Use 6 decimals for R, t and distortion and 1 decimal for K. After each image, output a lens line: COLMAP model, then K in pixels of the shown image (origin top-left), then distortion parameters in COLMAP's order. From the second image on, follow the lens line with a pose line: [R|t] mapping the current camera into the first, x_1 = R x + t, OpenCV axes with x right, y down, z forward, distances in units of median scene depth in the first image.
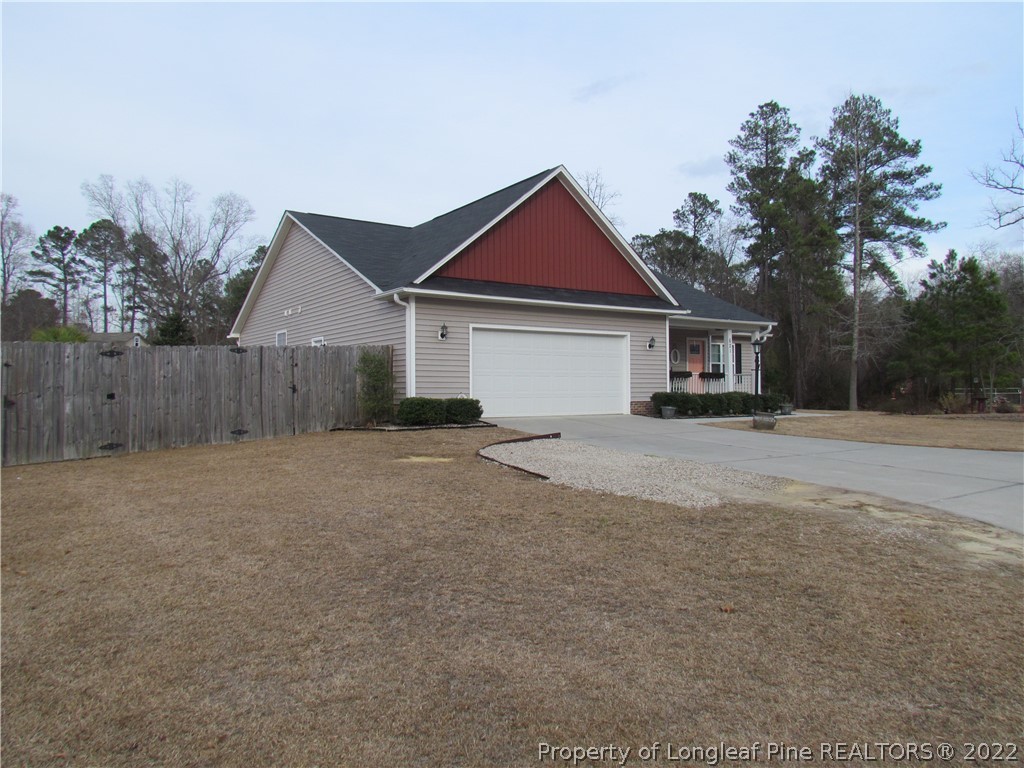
lens RADIAL K [[730.2, 0, 510.5], [0, 730.2, 380.4], [0, 0, 1]] dist [-0.031675, 0.011867]
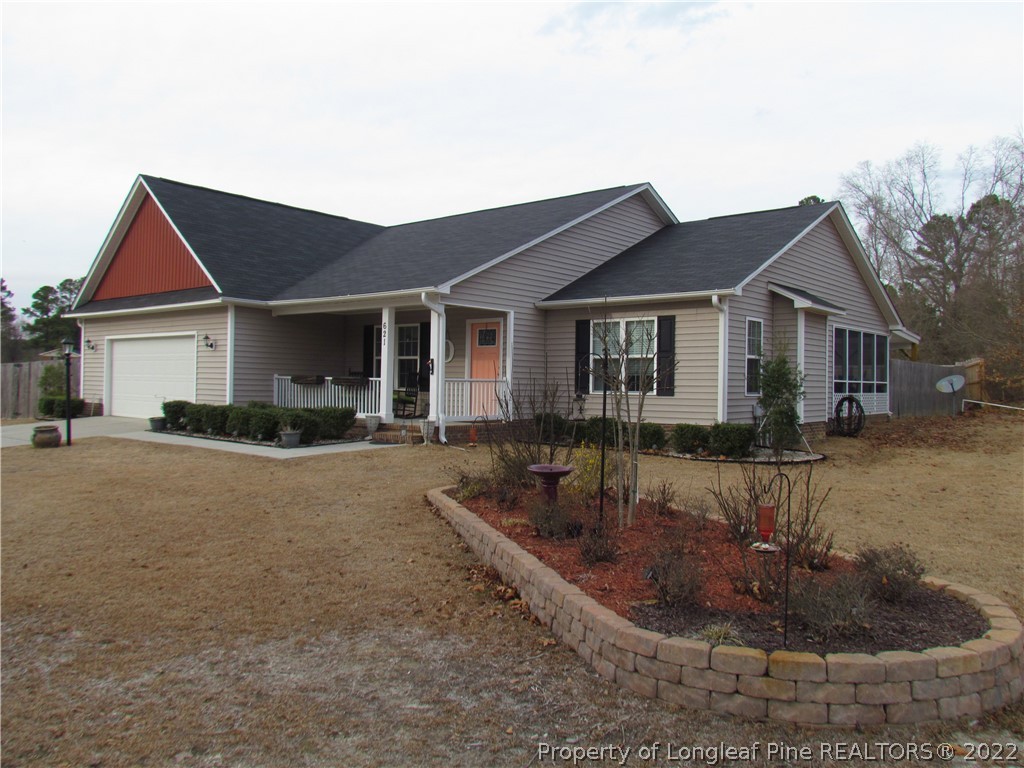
lens RADIAL K [[814.4, 0, 512.3], [0, 814.4, 382.5], [0, 0, 1]] dist [-0.038845, 0.019537]
pose [[0.277093, 0.003193, -0.960838, 1.215557], [-0.005949, 0.999981, 0.001608, -0.007475], [0.960825, 0.005271, 0.277106, 1.100891]]
